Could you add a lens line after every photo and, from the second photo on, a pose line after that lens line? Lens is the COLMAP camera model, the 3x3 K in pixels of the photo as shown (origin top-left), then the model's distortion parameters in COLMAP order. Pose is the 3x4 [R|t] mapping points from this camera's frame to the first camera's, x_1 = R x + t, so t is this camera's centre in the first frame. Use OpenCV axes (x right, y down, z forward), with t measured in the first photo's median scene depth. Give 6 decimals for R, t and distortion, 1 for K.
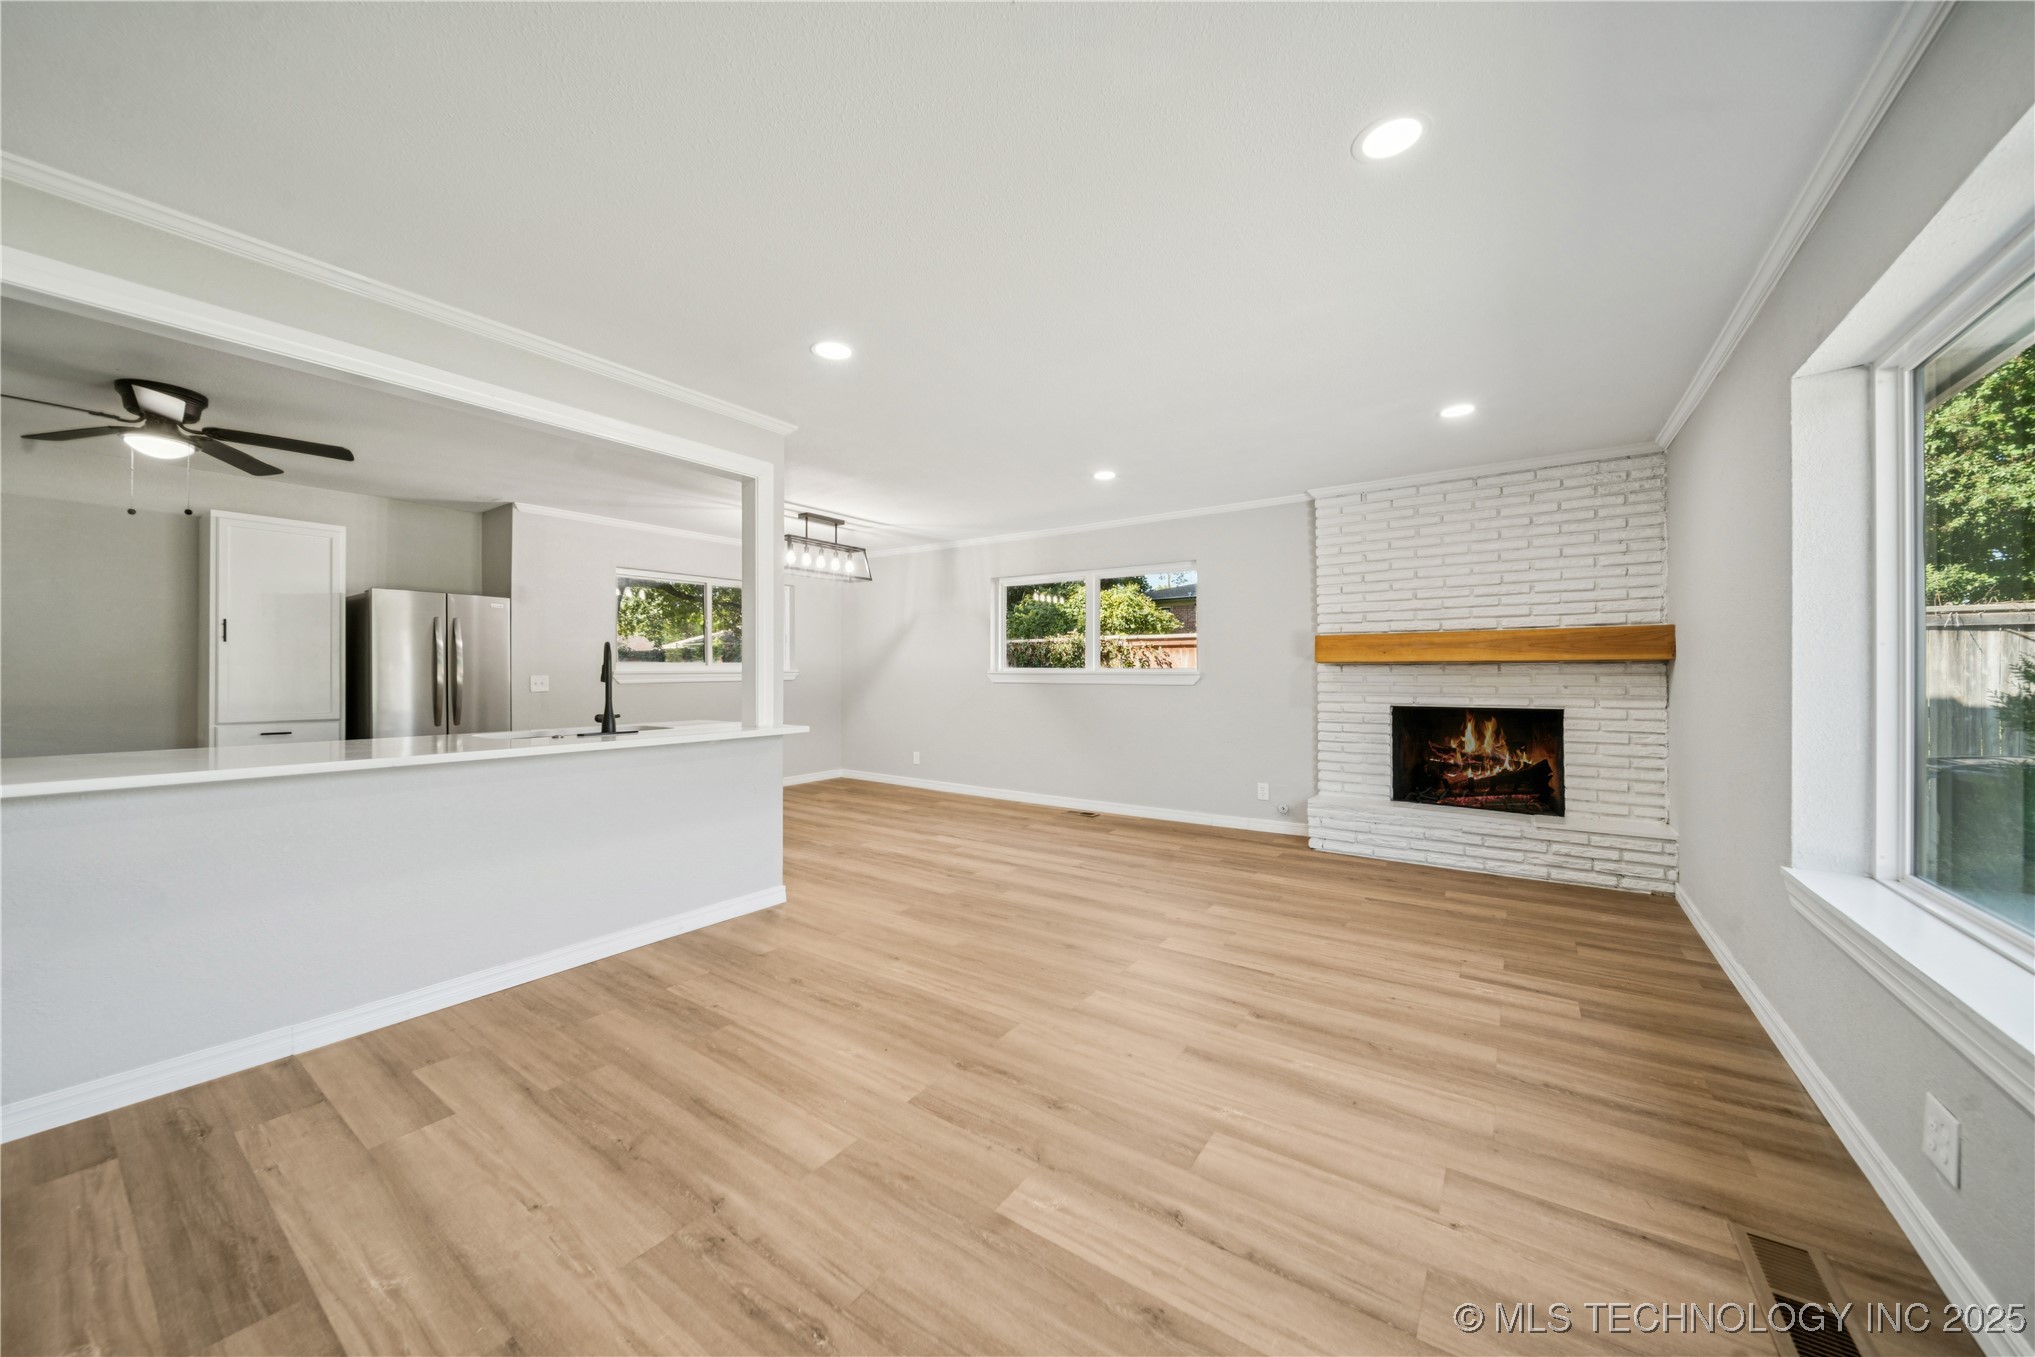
lens RADIAL K [[722.0, 0, 998.1], [0, 722.0, 672.6], [0, 0, 1]] dist [0.000079, -0.002163]
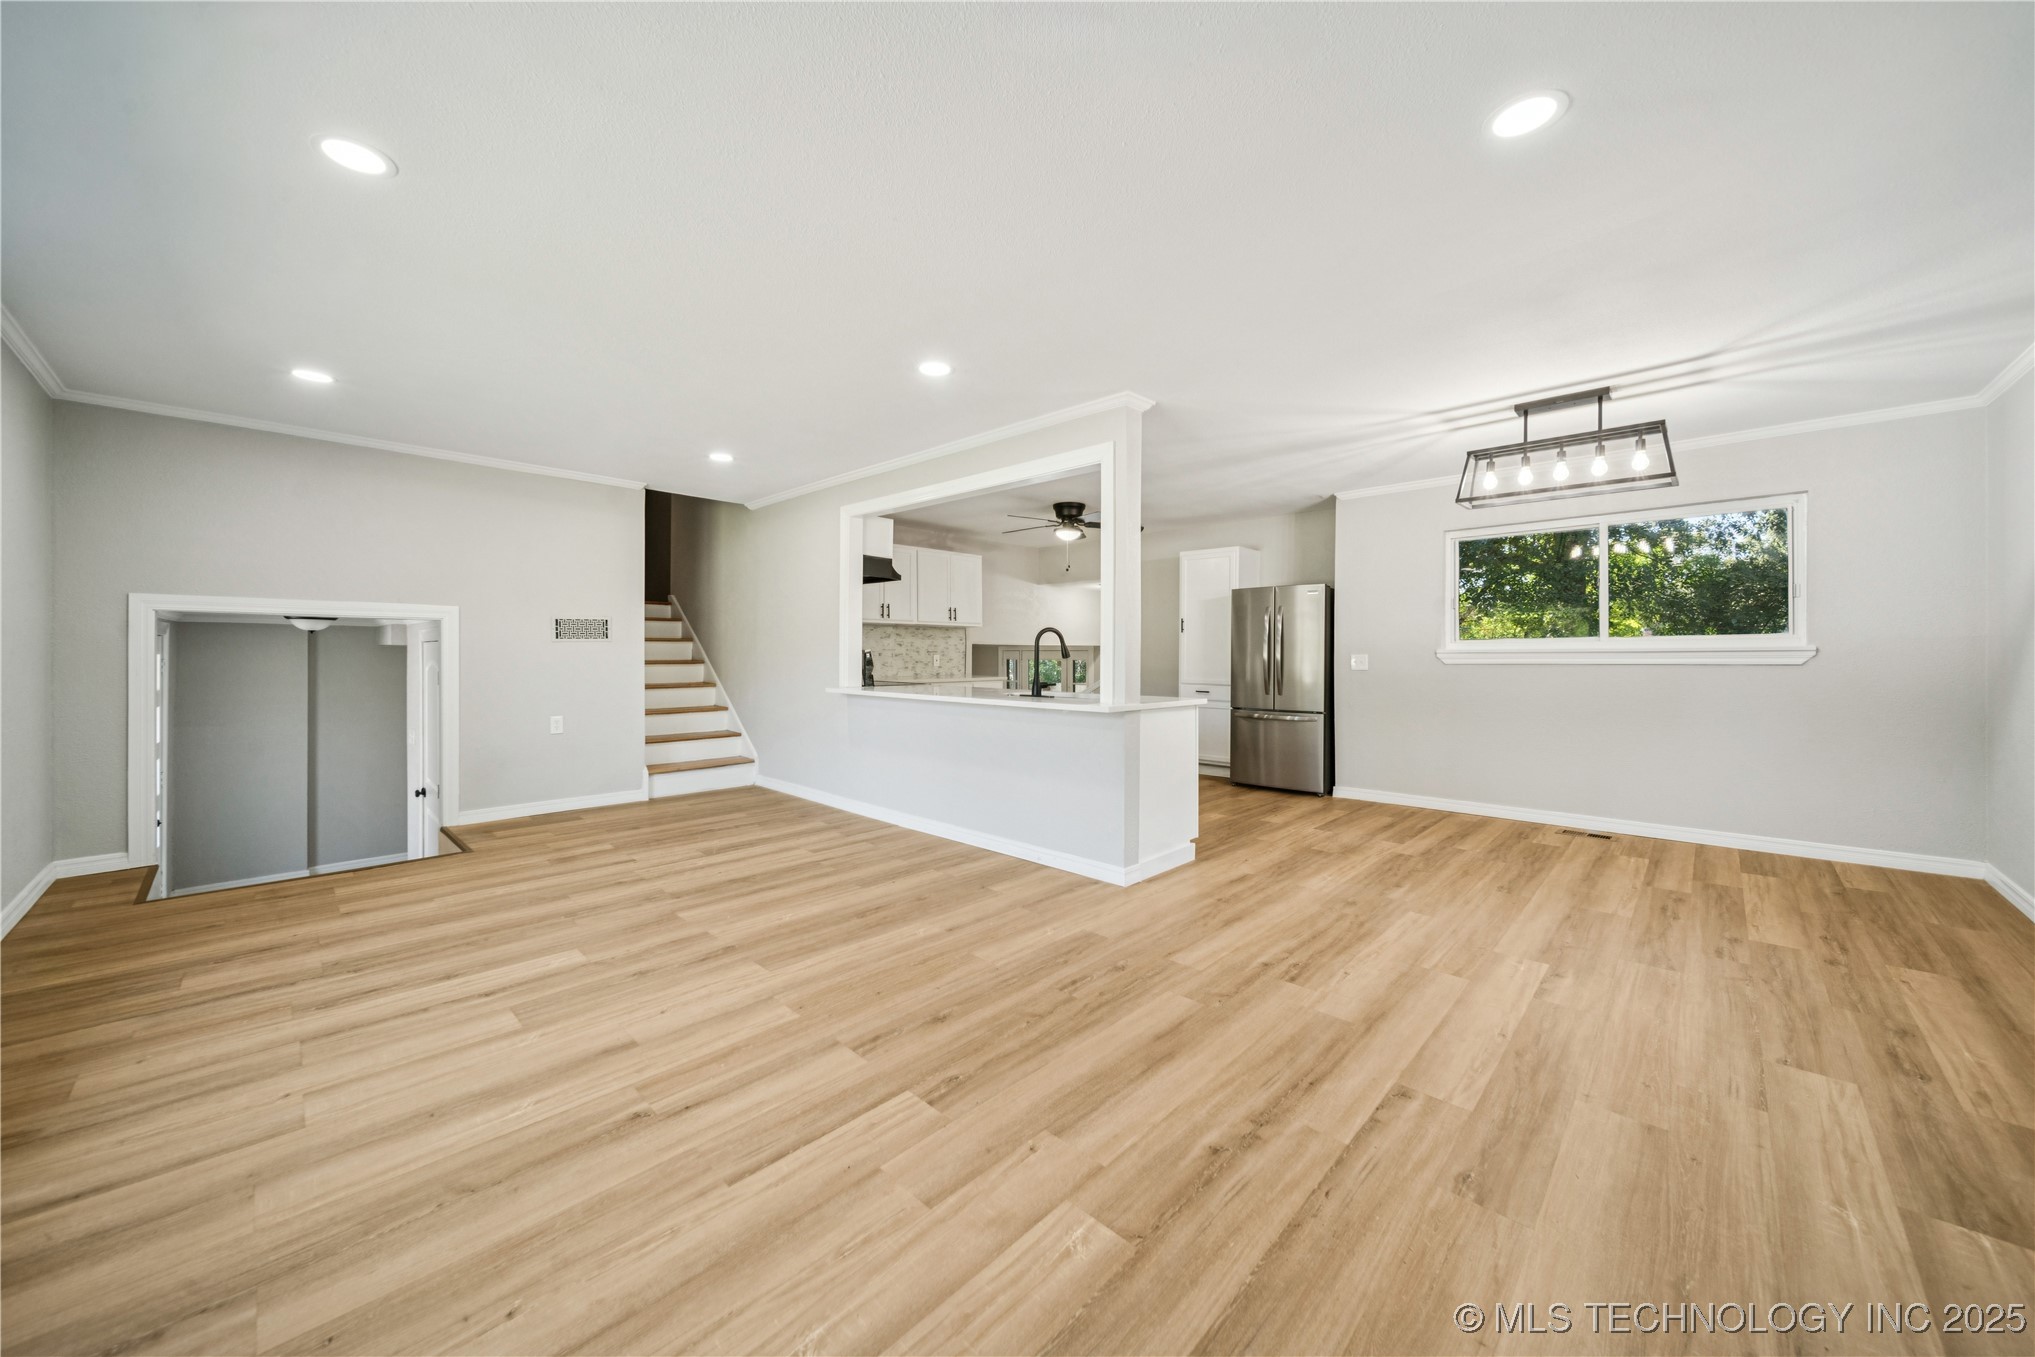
lens RADIAL K [[722.0, 0, 1018.7], [0, 722.0, 666.4], [0, 0, 1]] dist [0.000079, -0.002163]
pose [[-0.134284, 0.019186, -0.990757, 0.807061], [0.000851, 0.999814, 0.019246, 0.001704], [0.990943, 0.001742, -0.134275, 1.162111]]
